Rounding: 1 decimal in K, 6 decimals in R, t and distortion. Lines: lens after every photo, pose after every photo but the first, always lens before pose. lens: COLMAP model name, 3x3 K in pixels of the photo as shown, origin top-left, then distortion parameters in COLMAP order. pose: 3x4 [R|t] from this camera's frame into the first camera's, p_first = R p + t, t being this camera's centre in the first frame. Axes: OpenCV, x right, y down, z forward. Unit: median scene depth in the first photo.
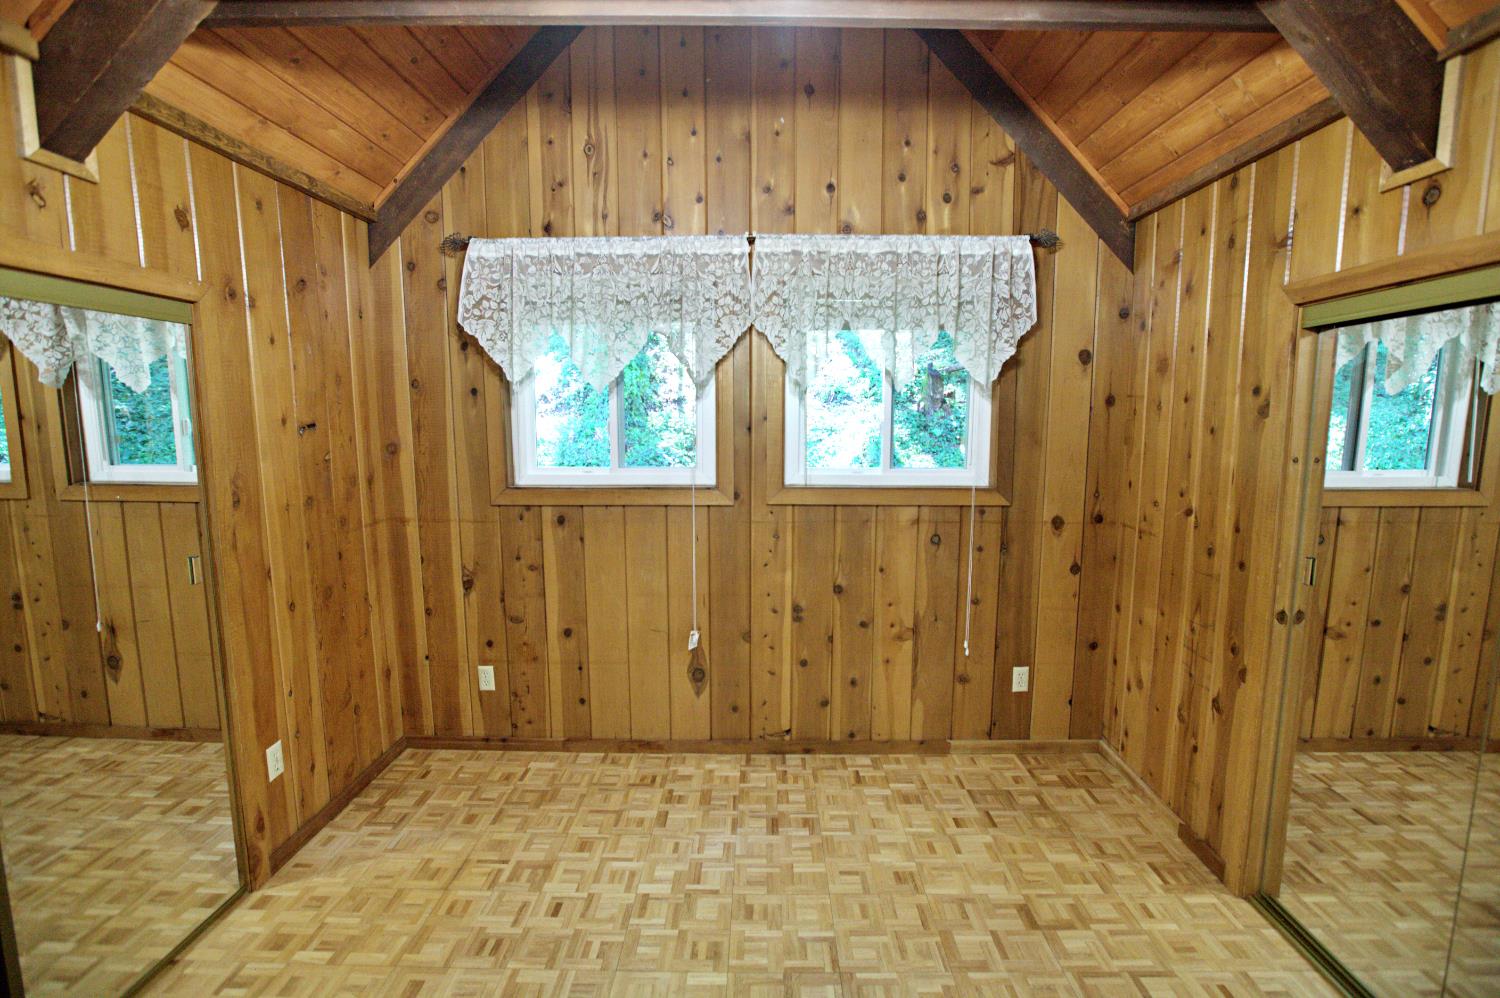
lens RADIAL K [[684.4, 0, 755.2], [0, 684.4, 497.2], [0, 0, 1]] dist [-0.047449, 0.016018]
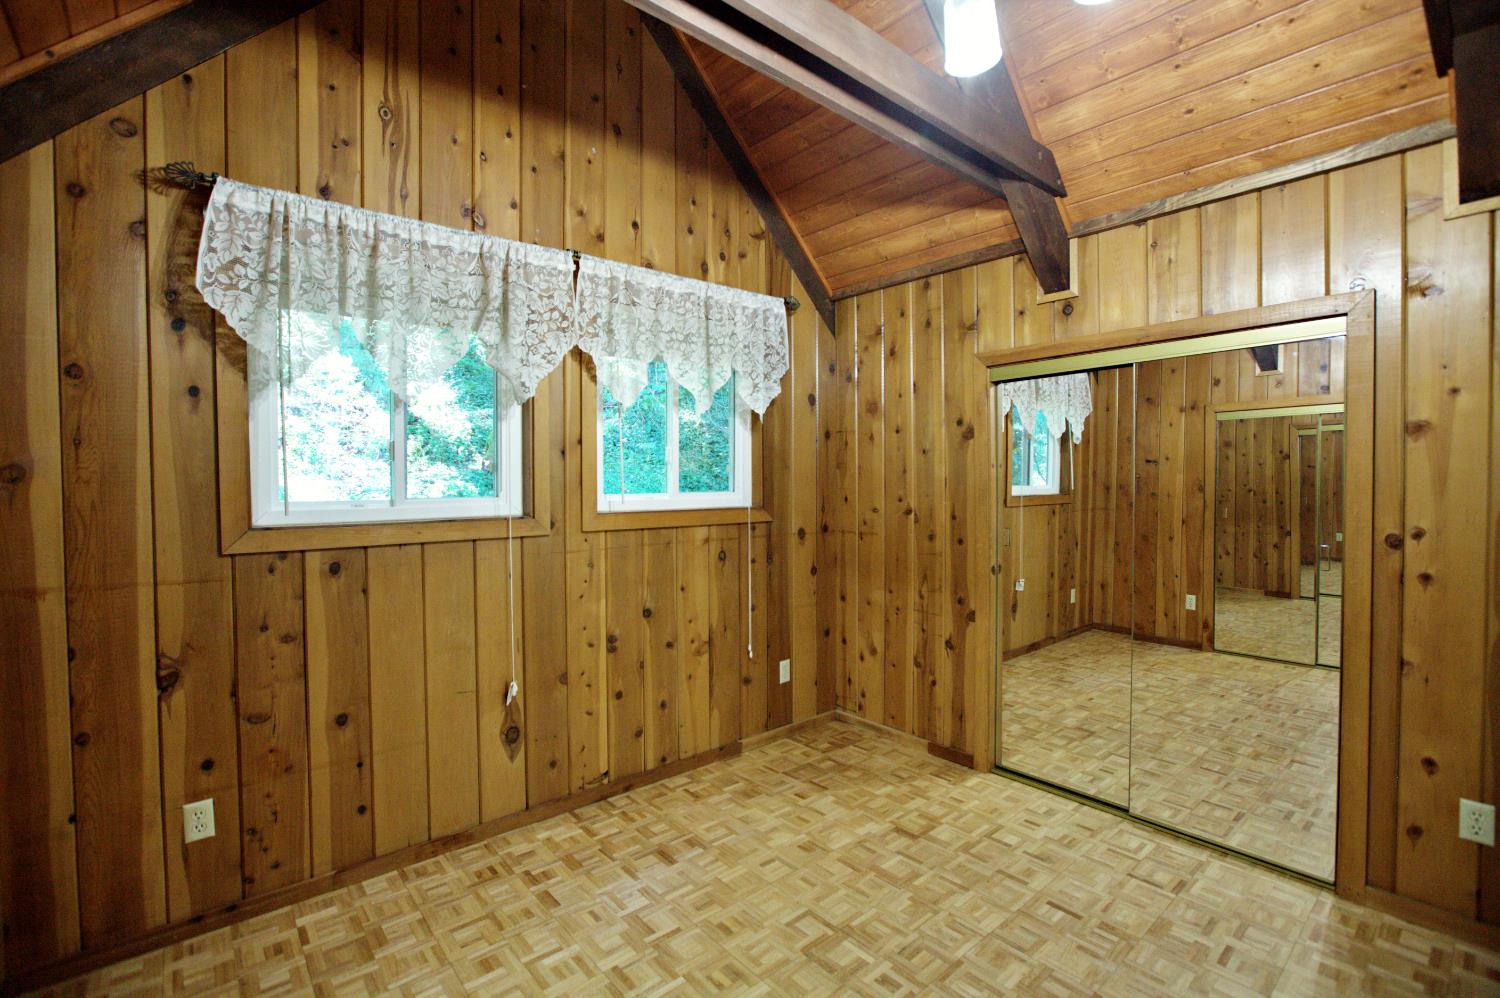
lens RADIAL K [[684.4, 0, 762.4], [0, 684.4, 495.6], [0, 0, 1]] dist [-0.047449, 0.016018]
pose [[0.747894, -0.023104, 0.663416, -0.452387], [0.091113, 0.993508, -0.068115, 0.050894], [-0.657536, 0.111389, 0.745144, 0.131775]]
